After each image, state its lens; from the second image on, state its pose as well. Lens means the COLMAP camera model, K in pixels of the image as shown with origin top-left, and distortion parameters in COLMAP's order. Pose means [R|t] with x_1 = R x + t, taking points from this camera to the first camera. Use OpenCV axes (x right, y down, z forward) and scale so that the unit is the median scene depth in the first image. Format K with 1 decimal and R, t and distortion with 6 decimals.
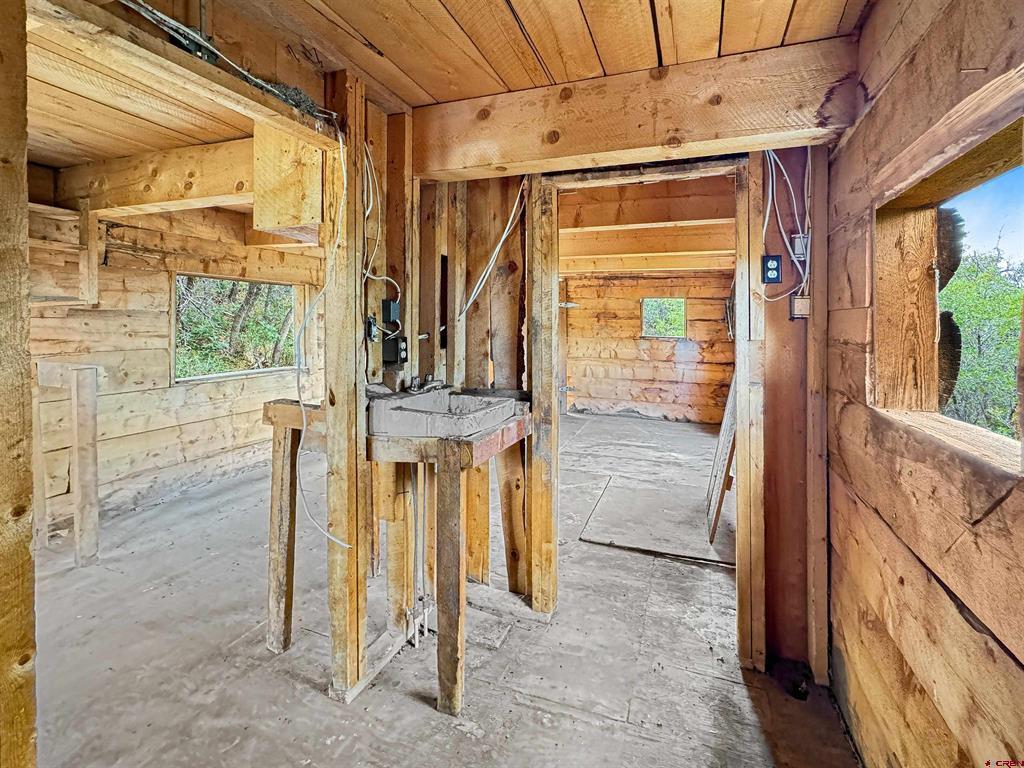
lens RADIAL K [[453.3, 0, 529.5], [0, 453.3, 322.3], [0, 0, 1]] dist [0.000033, 0.000065]
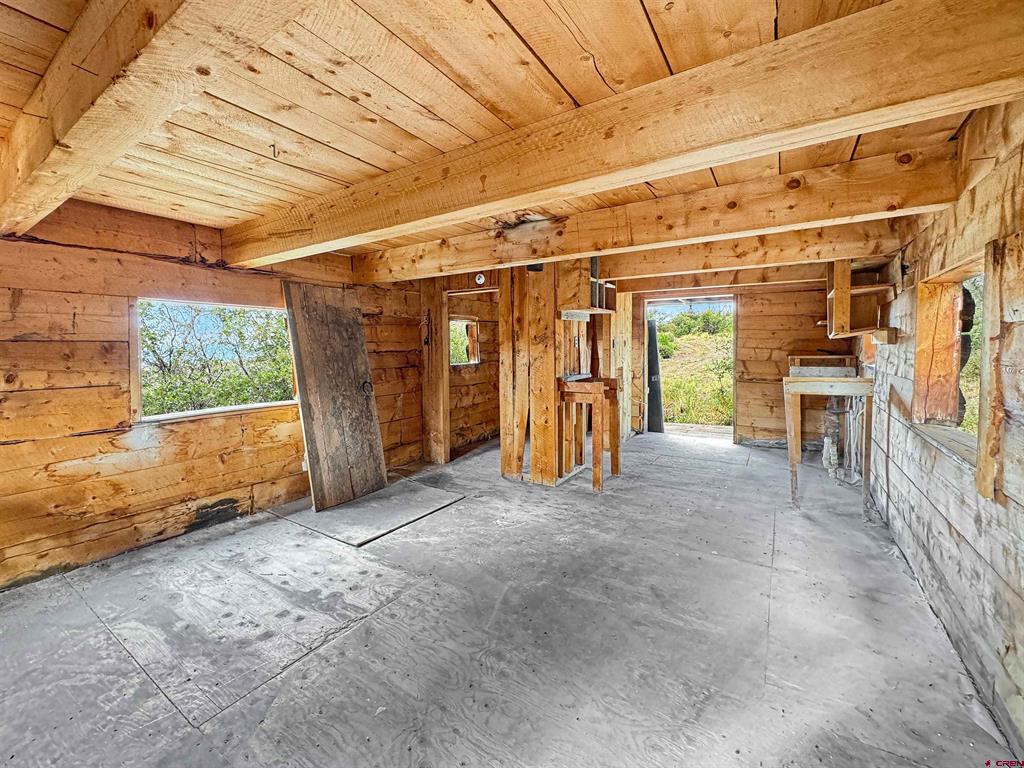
lens RADIAL K [[411.5, 0, 519.0], [0, 411.5, 354.3], [0, 0, 1]] dist [-0.000910, 0.000038]
pose [[-0.984667, -0.008106, 0.174255, -0.222276], [-0.004569, 0.999776, 0.020689, -0.001429], [-0.174384, 0.019576, -0.984483, 1.771958]]
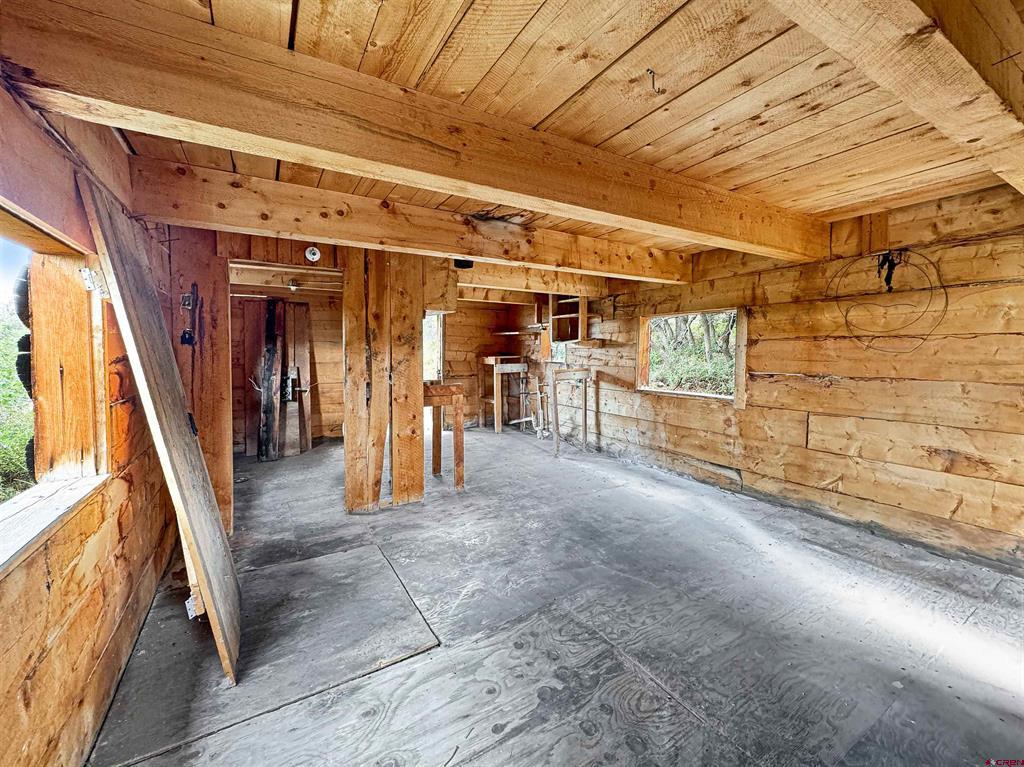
lens RADIAL K [[405.7, 0, 508.9], [0, 405.7, 361.5], [0, 0, 1]] dist [-0.000284, 0.000116]
pose [[-0.615898, 0.013717, -0.787707, 0.533931], [-0.004966, 0.999761, 0.021292, 0.010326], [0.787810, 0.017026, -0.615682, 1.454739]]
